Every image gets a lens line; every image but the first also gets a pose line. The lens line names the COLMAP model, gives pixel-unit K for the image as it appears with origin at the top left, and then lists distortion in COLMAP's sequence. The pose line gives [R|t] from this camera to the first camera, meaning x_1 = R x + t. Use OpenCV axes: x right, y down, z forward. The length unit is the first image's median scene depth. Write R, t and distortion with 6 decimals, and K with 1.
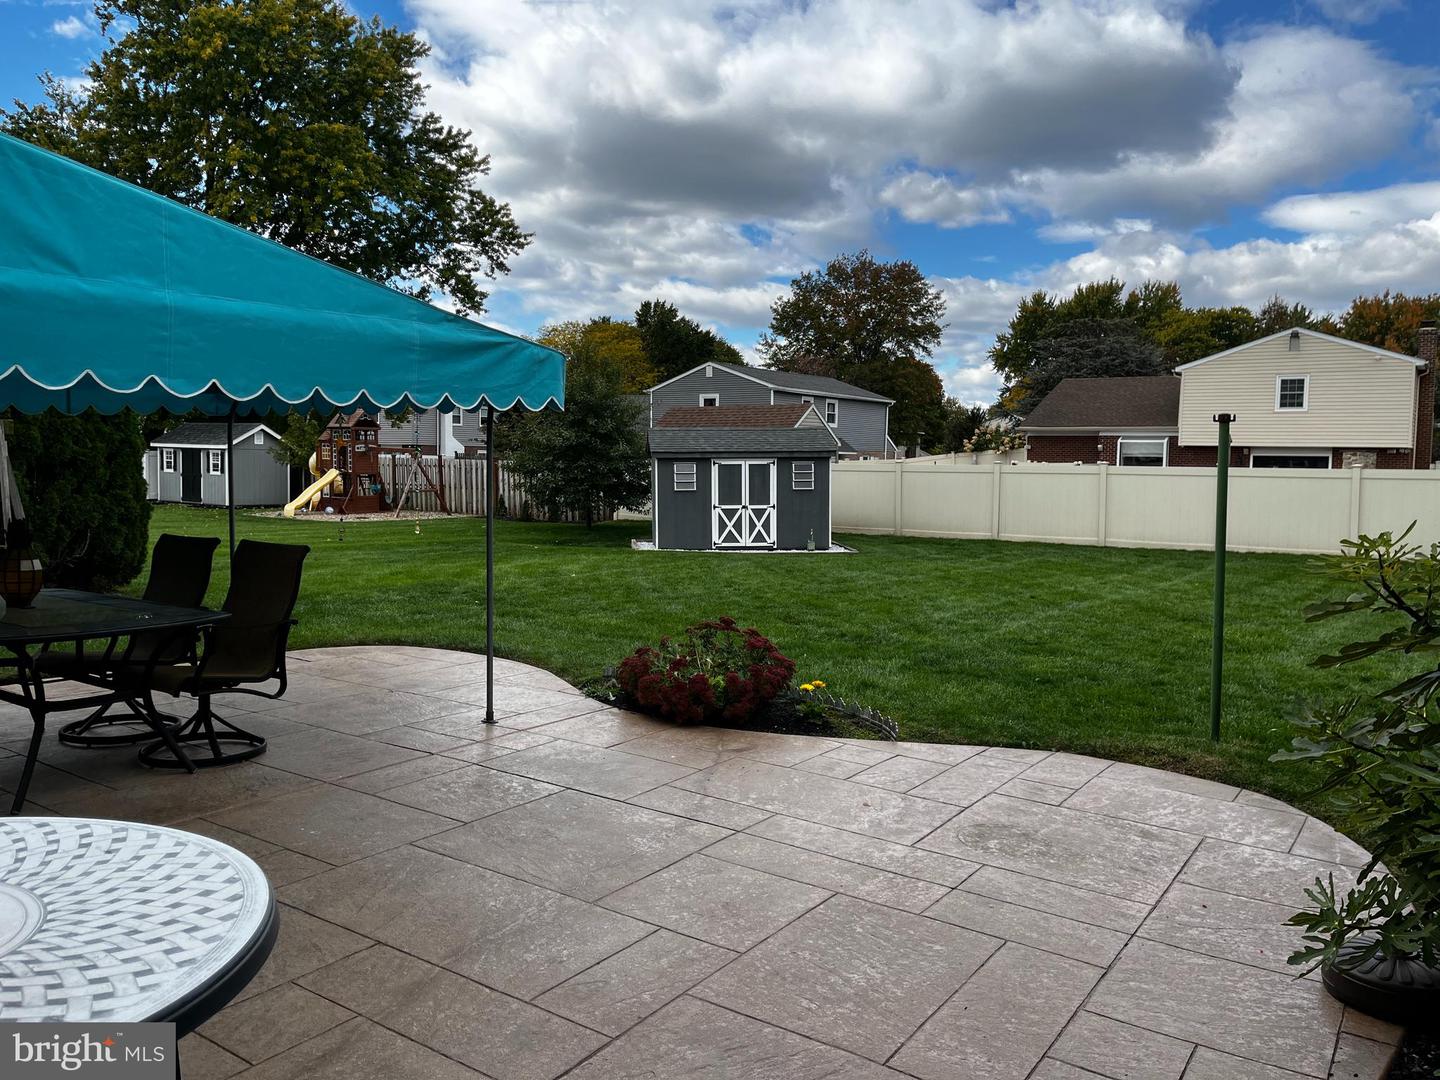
lens RADIAL K [[1081.0, 0, 716.8], [0, 1081.0, 531.4], [0, 0, 1]] dist [0.066198, -0.085401]
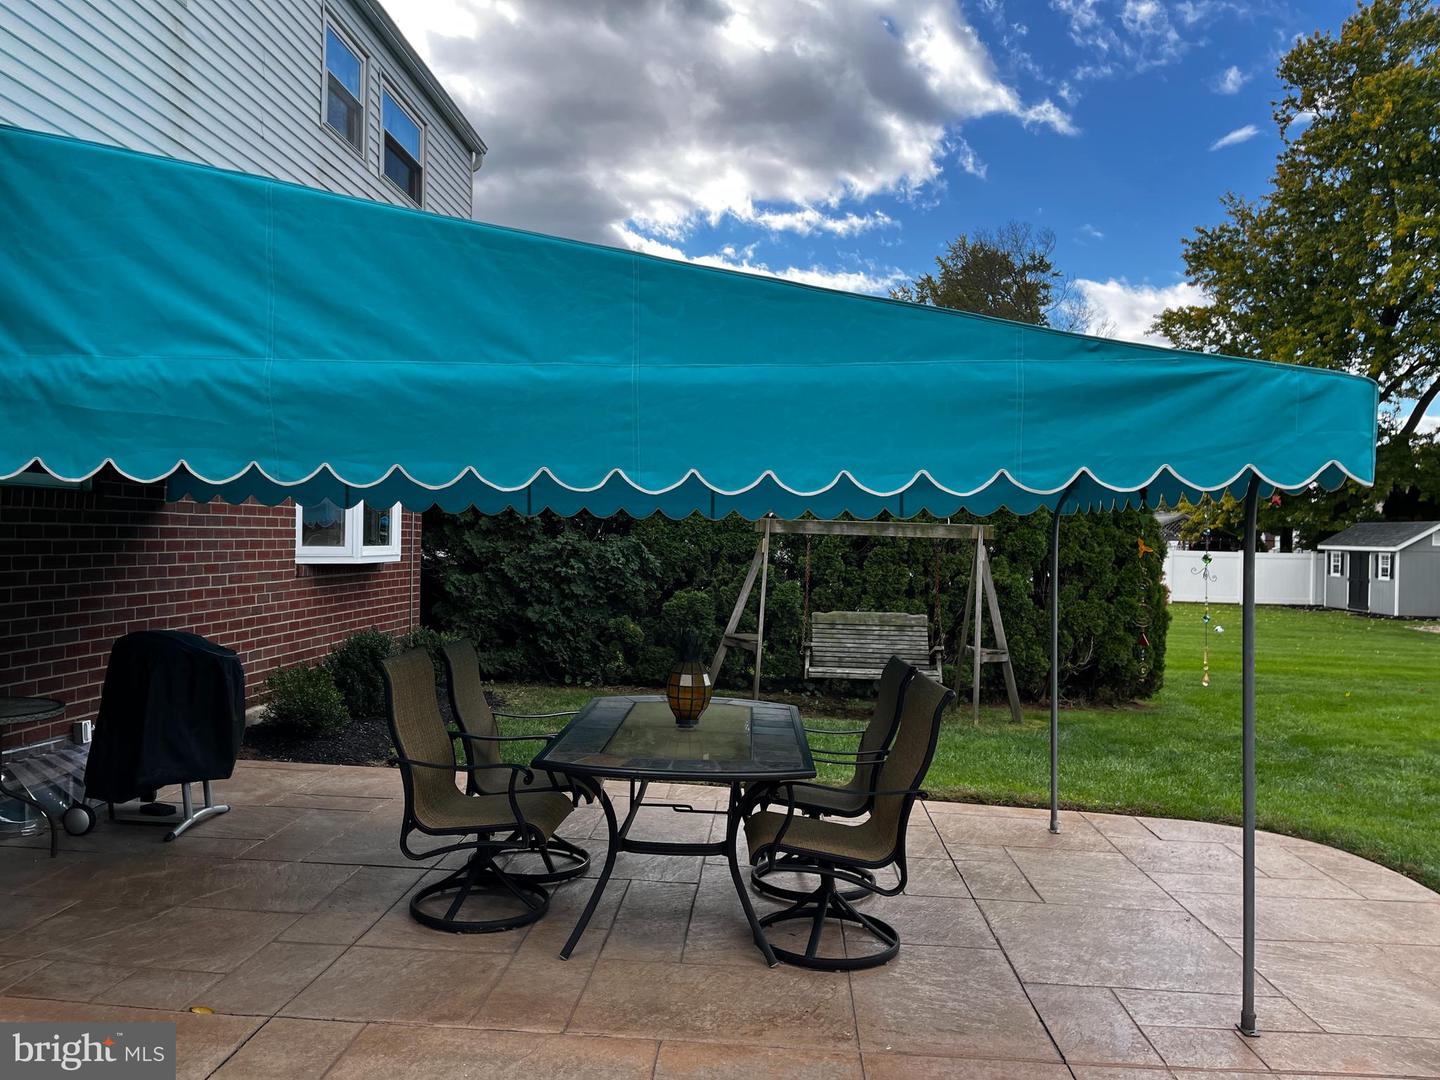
lens RADIAL K [[1081.0, 0, 716.8], [0, 1081.0, 531.4], [0, 0, 1]] dist [0.066198, -0.085401]
pose [[0.517612, -0.016885, -0.855449, 0.033071], [-0.062644, 0.996374, -0.057572, -0.008399], [0.853319, 0.083389, 0.514678, 0.100120]]
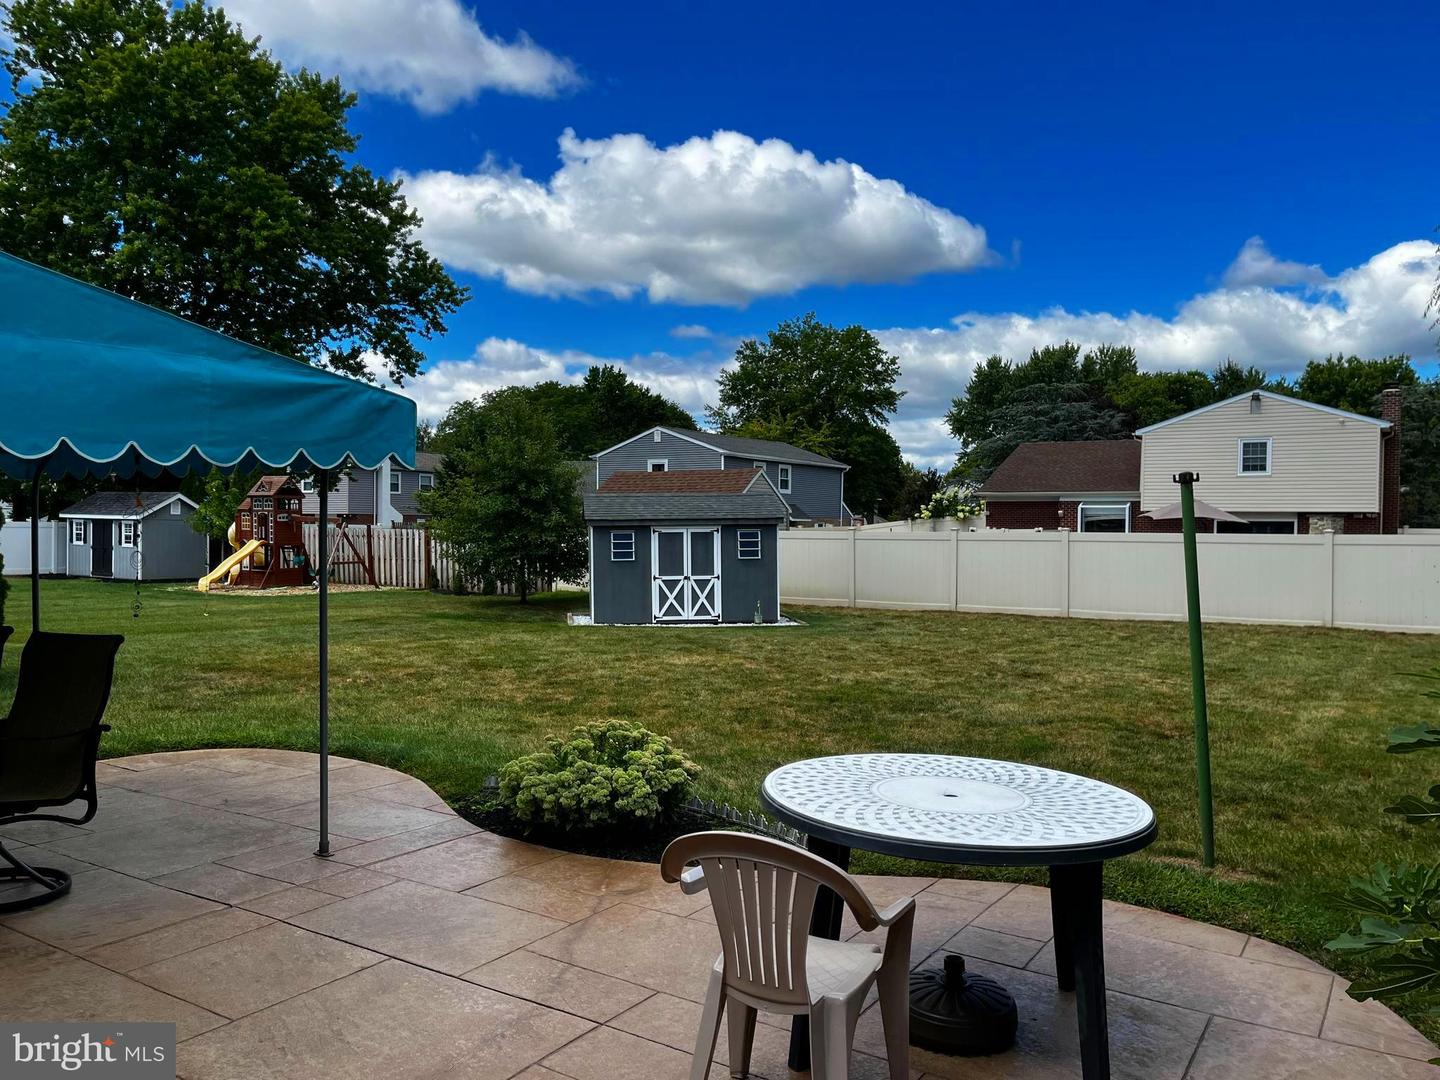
lens RADIAL K [[1102.5, 0, 716.1], [0, 1102.5, 544.1], [0, 0, 1]] dist [0.083180, -0.105333]
pose [[0.999282, -0.005740, 0.037445, 0.011686], [0.007636, 0.998686, -0.050680, -0.002368], [-0.037105, 0.050930, 0.998013, 0.034501]]
